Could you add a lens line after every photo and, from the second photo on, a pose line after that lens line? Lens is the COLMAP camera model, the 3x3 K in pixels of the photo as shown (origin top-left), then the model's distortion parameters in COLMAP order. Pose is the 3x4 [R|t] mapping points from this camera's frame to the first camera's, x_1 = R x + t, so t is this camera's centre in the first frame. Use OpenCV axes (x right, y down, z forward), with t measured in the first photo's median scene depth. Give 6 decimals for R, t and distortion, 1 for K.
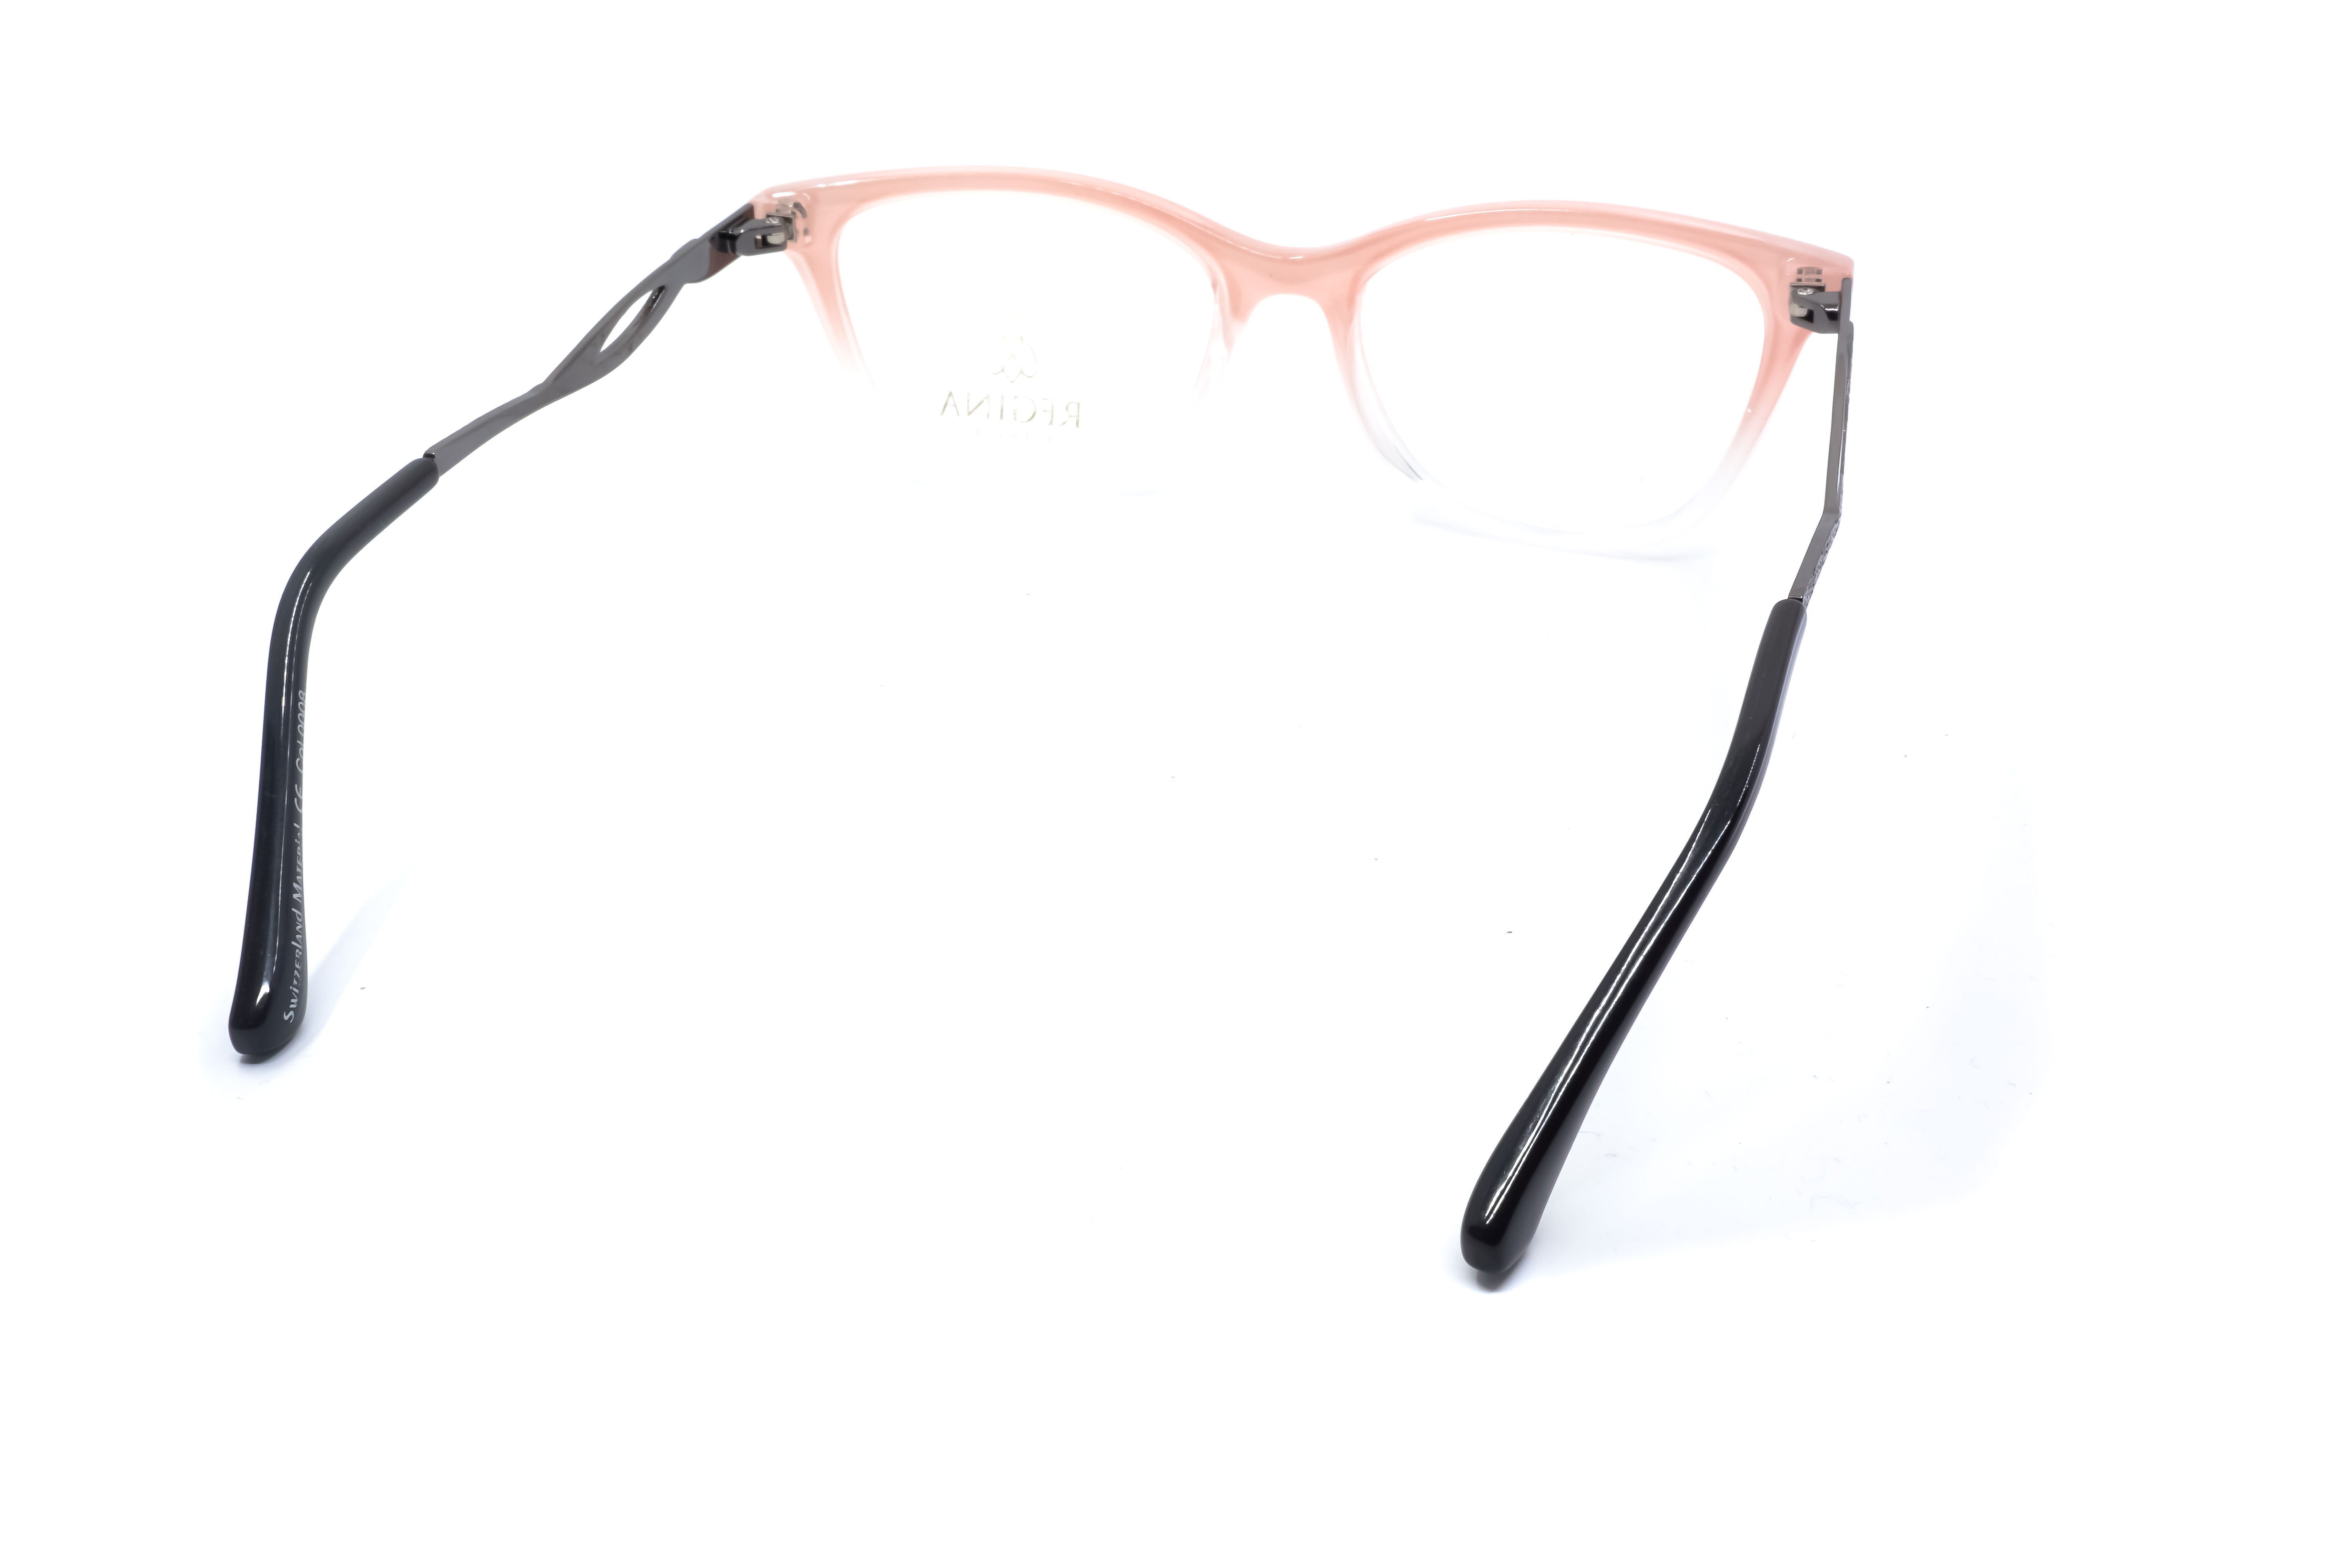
lens RADIAL K [[2377.5, 0, 1171.9], [0, 2377.5, 734.5], [0, 0, 1]] dist [0.021838, 0.000000]
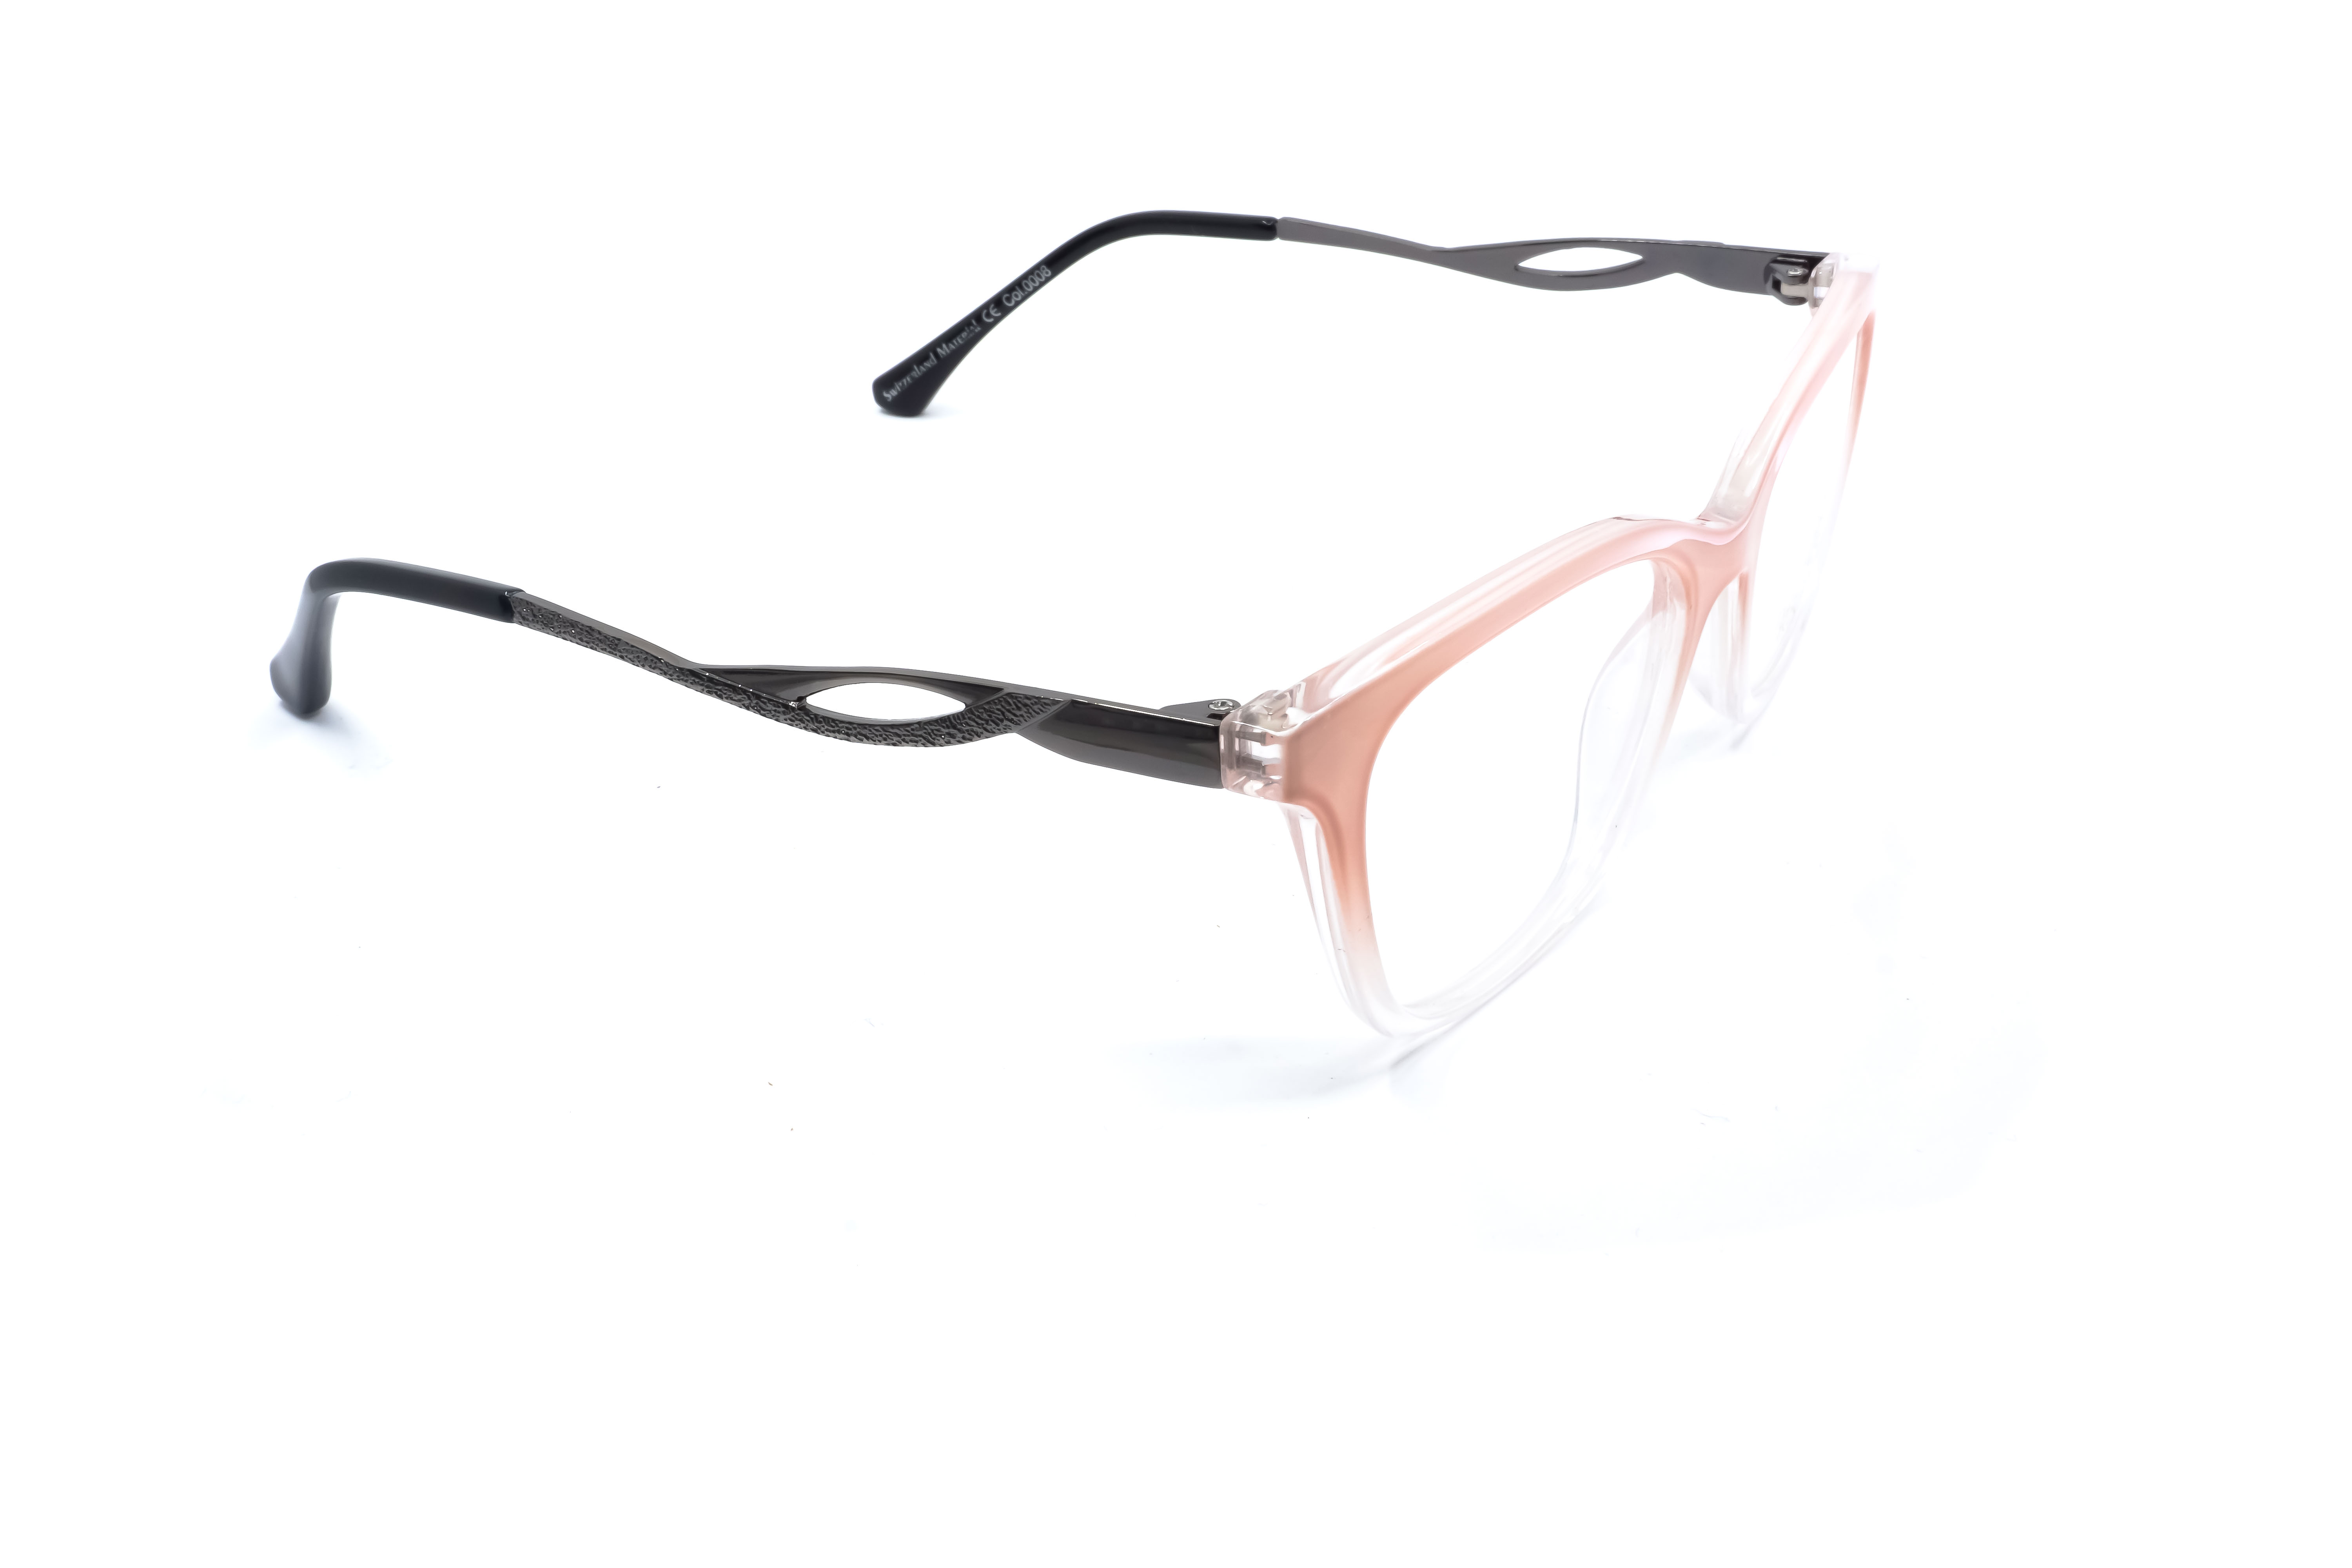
lens RADIAL K [[2377.5, 0, 1172.6], [0, 2377.5, 793.6], [0, 0, 1]] dist [0.021838, 0.000000]
pose [[-0.256999, 0.496239, -0.829276, 0.753357], [-0.431605, 0.708830, 0.557922, -0.481948], [0.864678, 0.501305, 0.032010, 0.867655]]
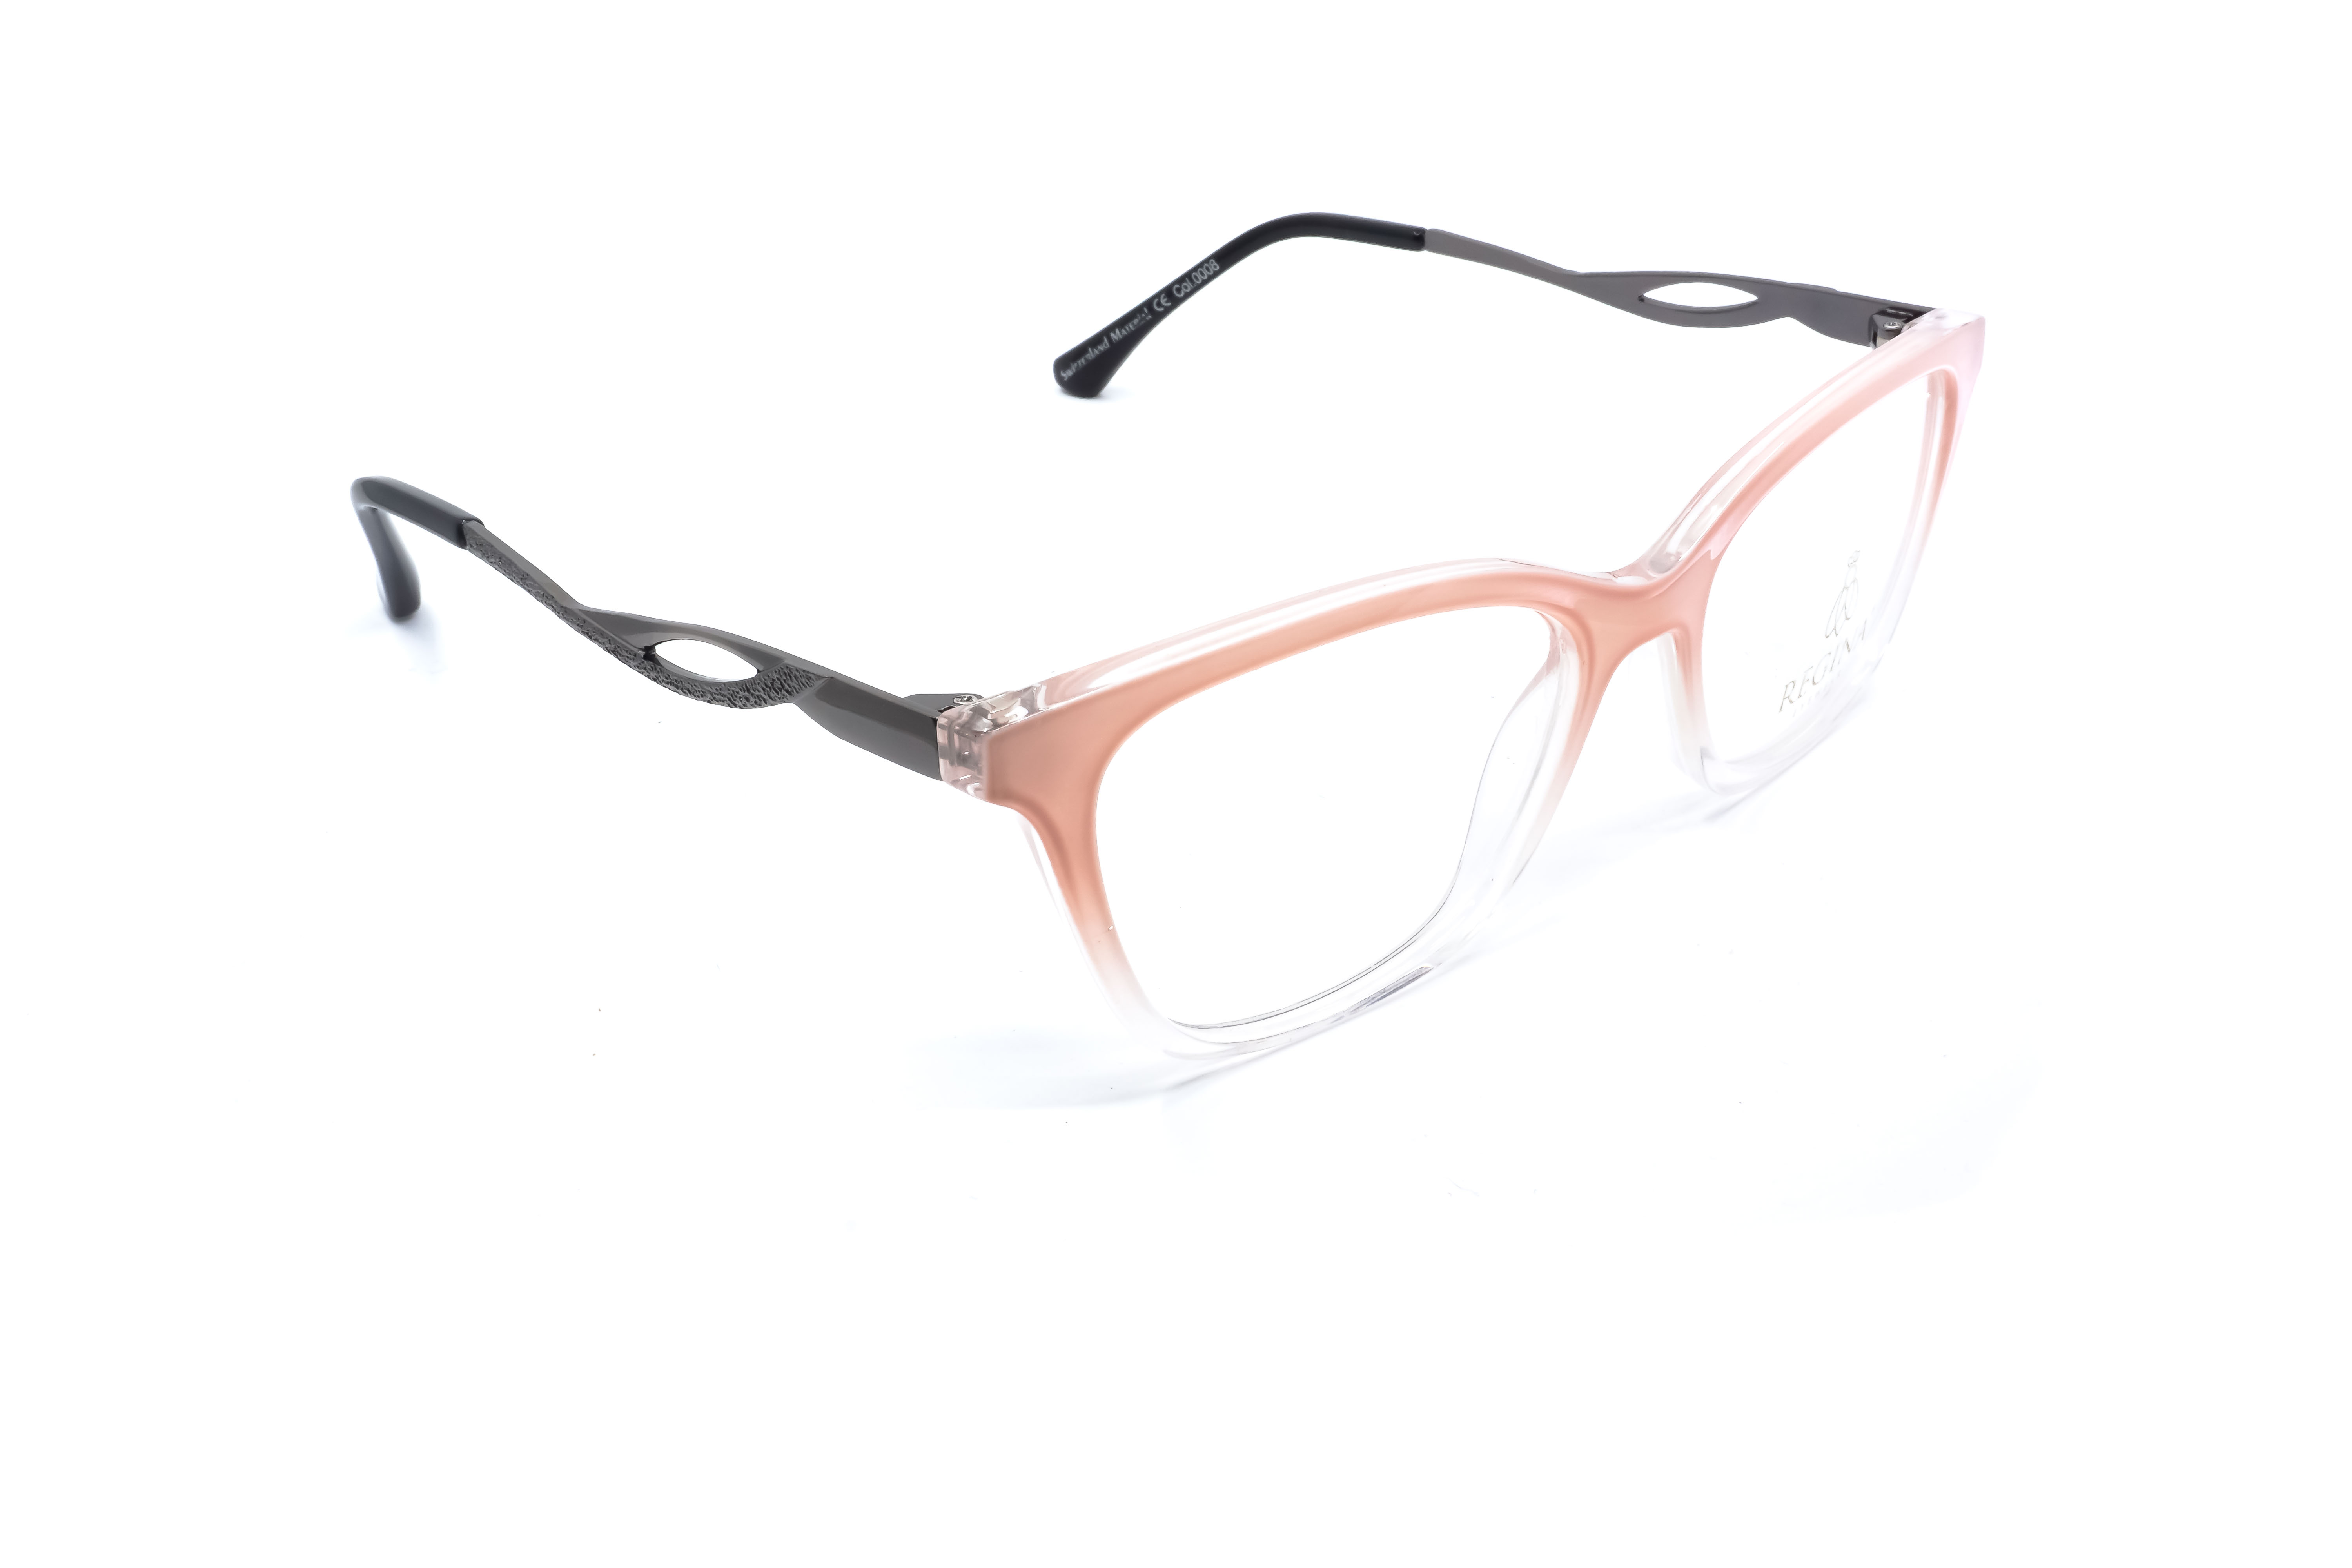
lens RADIAL K [[2377.5, 0, 1169.0], [0, 2377.5, 777.8], [0, 0, 1]] dist [0.021838, 0.000000]
pose [[-0.501079, 0.446309, -0.741437, 0.672277], [-0.378183, 0.657686, 0.651480, -0.570030], [0.778394, 0.606842, -0.160766, 1.037603]]
